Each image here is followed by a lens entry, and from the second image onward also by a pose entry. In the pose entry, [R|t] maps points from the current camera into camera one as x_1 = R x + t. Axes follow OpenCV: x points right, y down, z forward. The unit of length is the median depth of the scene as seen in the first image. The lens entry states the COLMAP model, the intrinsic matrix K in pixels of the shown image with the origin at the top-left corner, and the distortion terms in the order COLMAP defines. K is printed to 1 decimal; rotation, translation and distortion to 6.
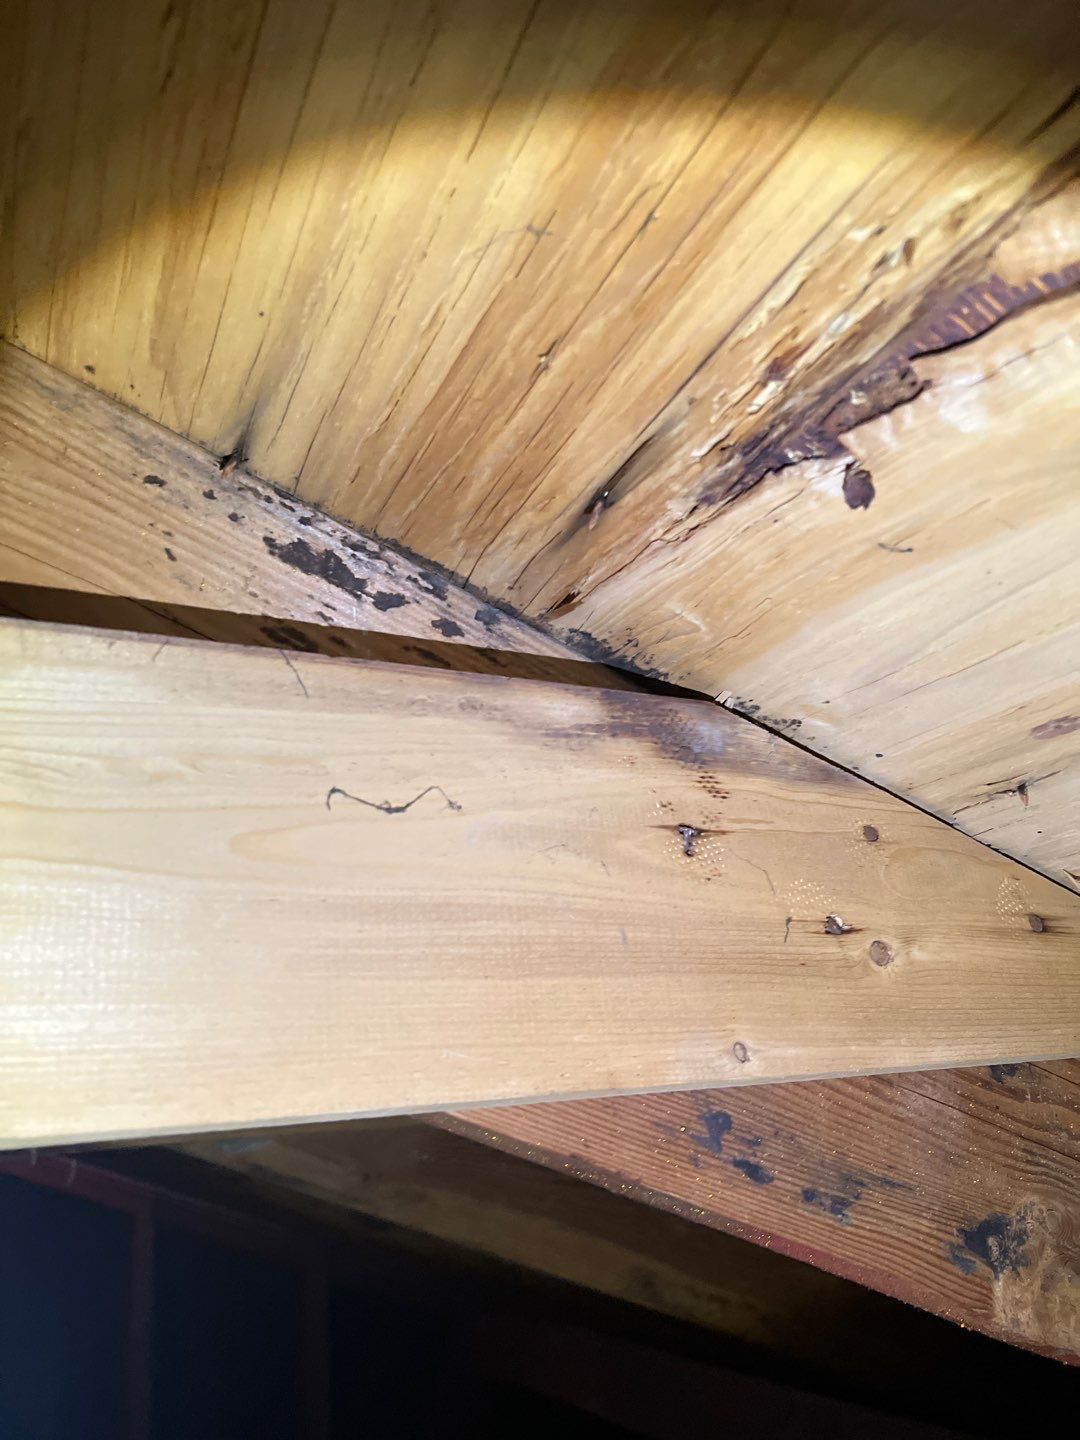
lens RADIAL K [[1093.4, 0, 542.2], [0, 1093.4, 713.6], [0, 0, 1]] dist [0.049757, -0.062716]
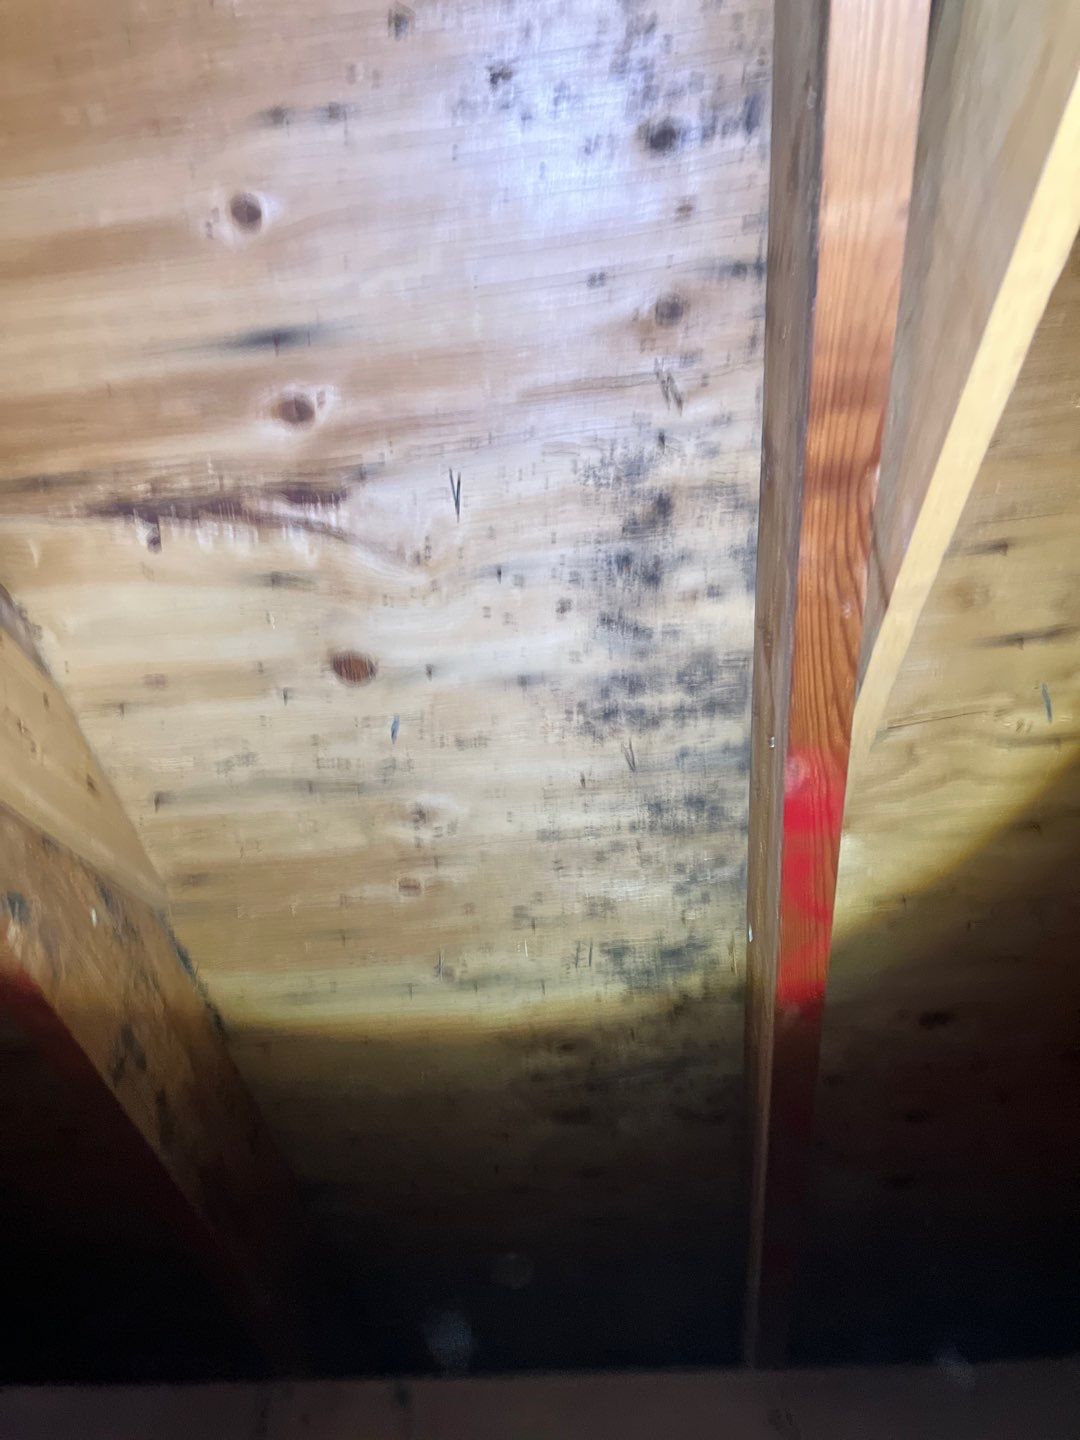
lens RADIAL K [[1093.4, 0, 536.3], [0, 1093.4, 729.0], [0, 0, 1]] dist [0.049757, -0.062716]
pose [[0.541898, 0.422797, 0.726354, -0.665762], [-0.293785, 0.905021, -0.307617, 0.526239], [-0.787425, -0.046695, 0.614640, -0.951332]]
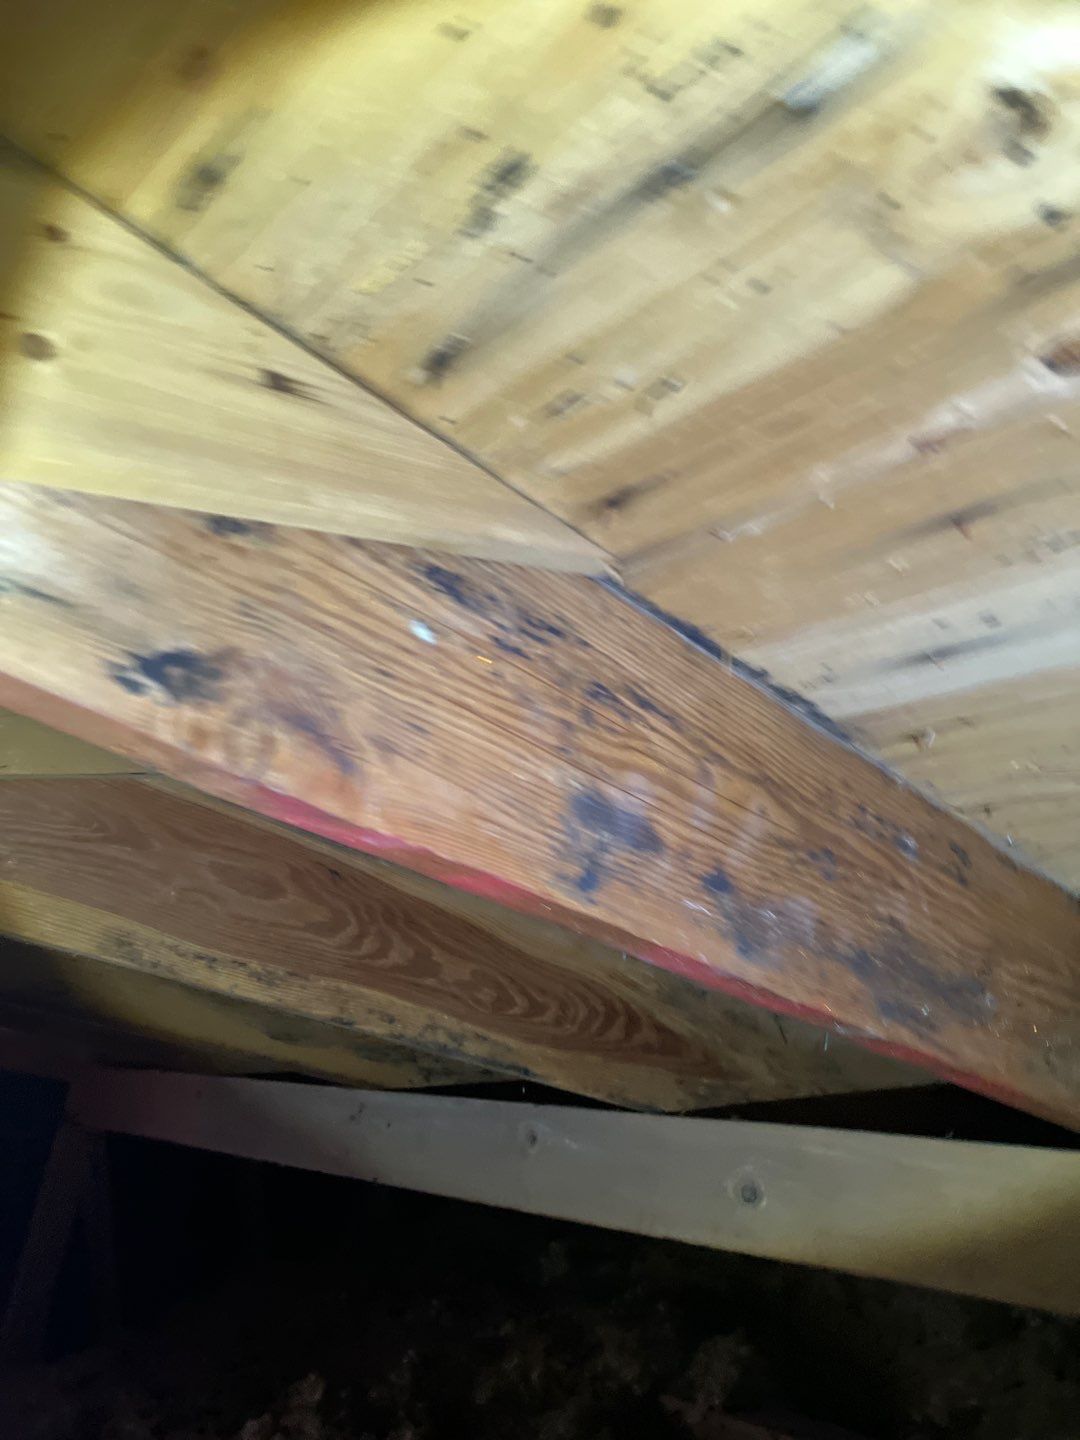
lens RADIAL K [[1093.4, 0, 563.3], [0, 1093.4, 731.8], [0, 0, 1]] dist [0.049757, -0.062716]
pose [[0.960468, 0.002987, 0.278375, 0.467677], [-0.049559, 0.985805, 0.160412, 0.357416], [-0.273945, -0.167866, 0.946982, -0.027625]]
